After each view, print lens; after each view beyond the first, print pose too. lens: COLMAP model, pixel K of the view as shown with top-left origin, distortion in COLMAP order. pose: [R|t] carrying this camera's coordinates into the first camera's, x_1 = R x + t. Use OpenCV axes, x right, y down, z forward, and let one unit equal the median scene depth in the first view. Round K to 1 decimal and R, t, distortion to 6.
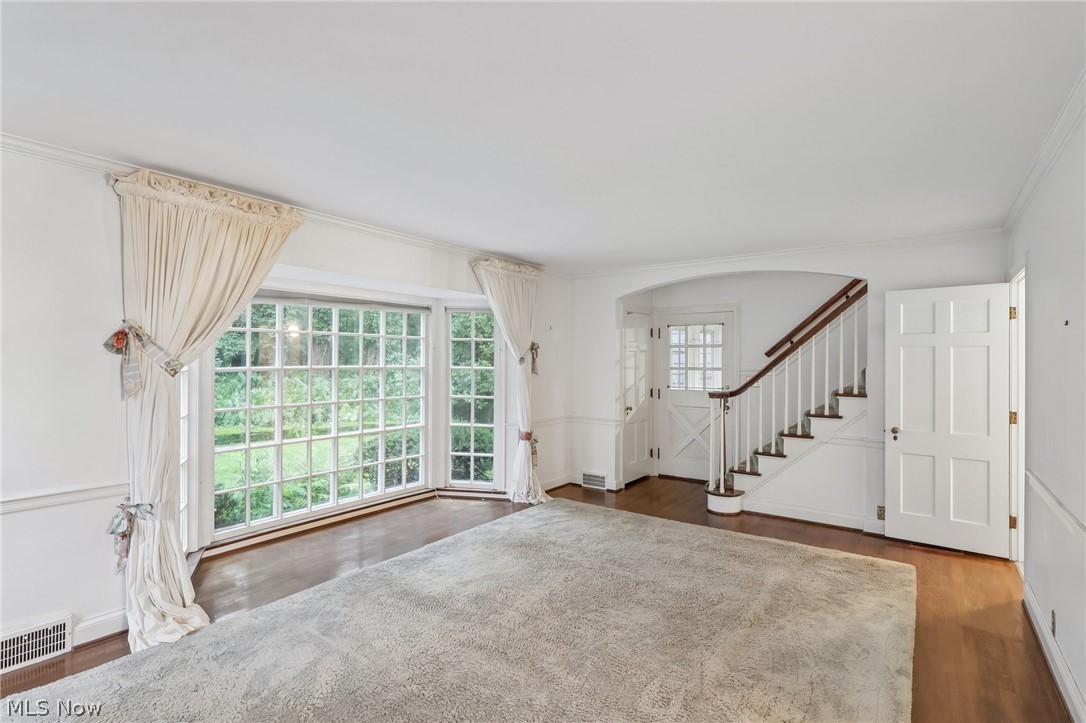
lens RADIAL K [[530.0, 0, 544.2], [0, 530.0, 359.6], [0, 0, 1]] dist [-0.005879, -0.000347]
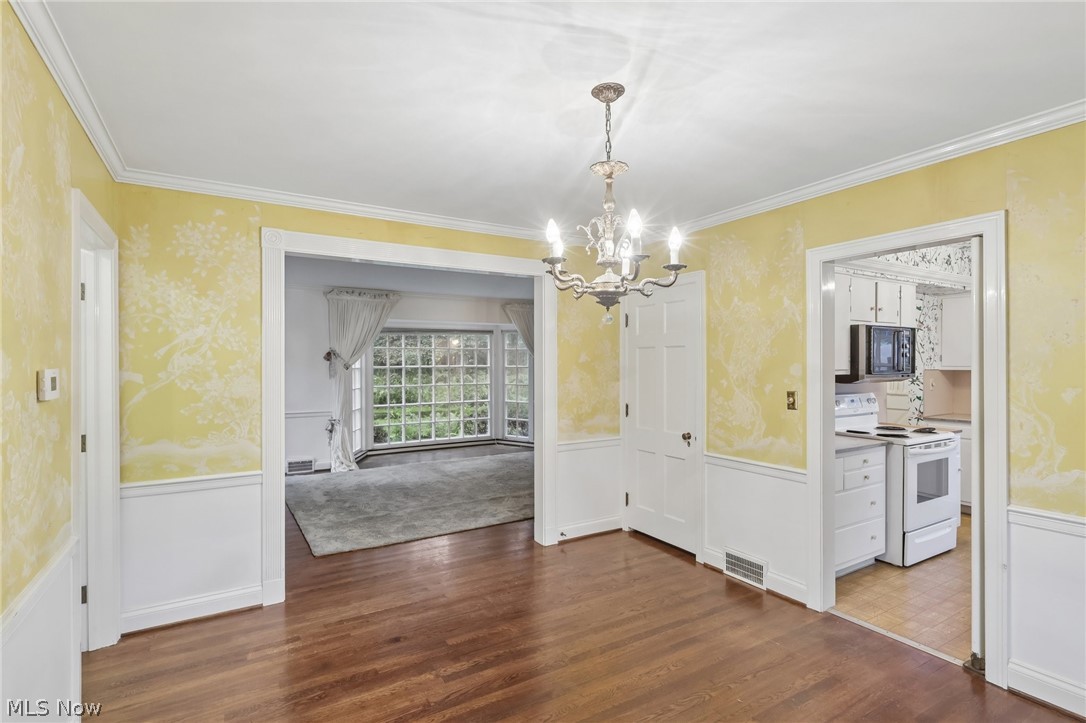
lens RADIAL K [[530.0, 0, 540.3], [0, 530.0, 363.4], [0, 0, 1]] dist [-0.005879, -0.000347]
pose [[0.921779, -0.006932, -0.387654, 0.612538], [0.008637, 0.999959, 0.002657, 0.001837], [0.387620, -0.005797, 0.921801, -0.522808]]
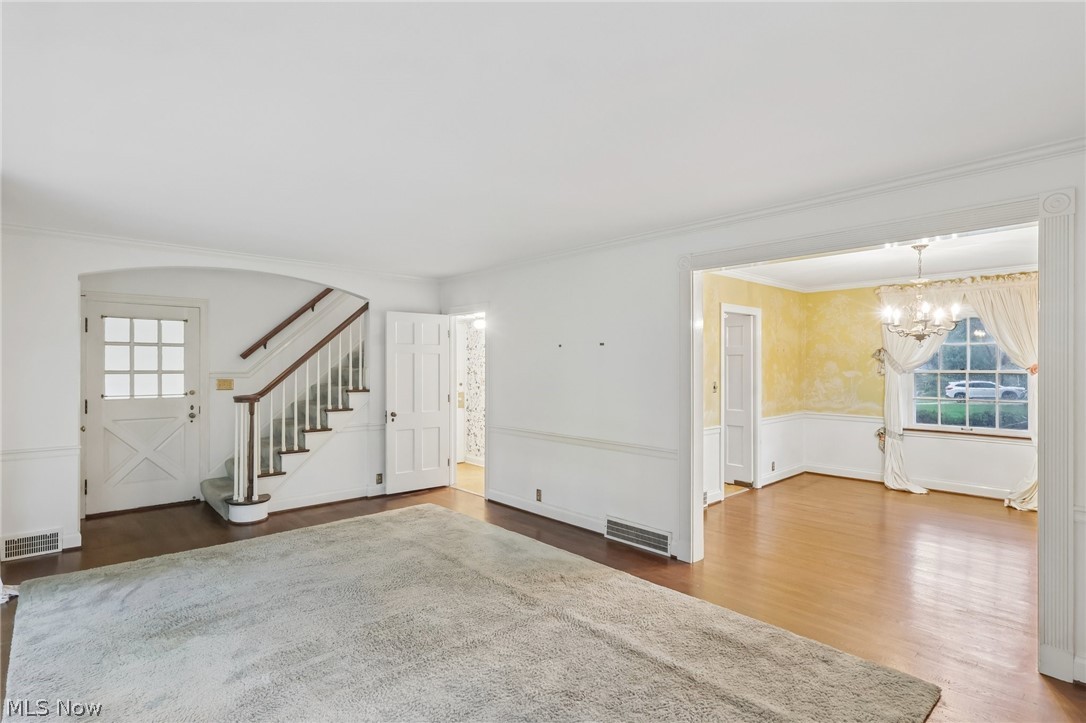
lens RADIAL K [[530.0, 0, 541.8], [0, 530.0, 364.5], [0, 0, 1]] dist [-0.005879, -0.000347]
pose [[0.191418, -0.001248, 0.981508, -0.580566], [-0.006158, 0.999978, 0.002472, 0.000146], [-0.981489, -0.006517, 0.191407, 0.354078]]
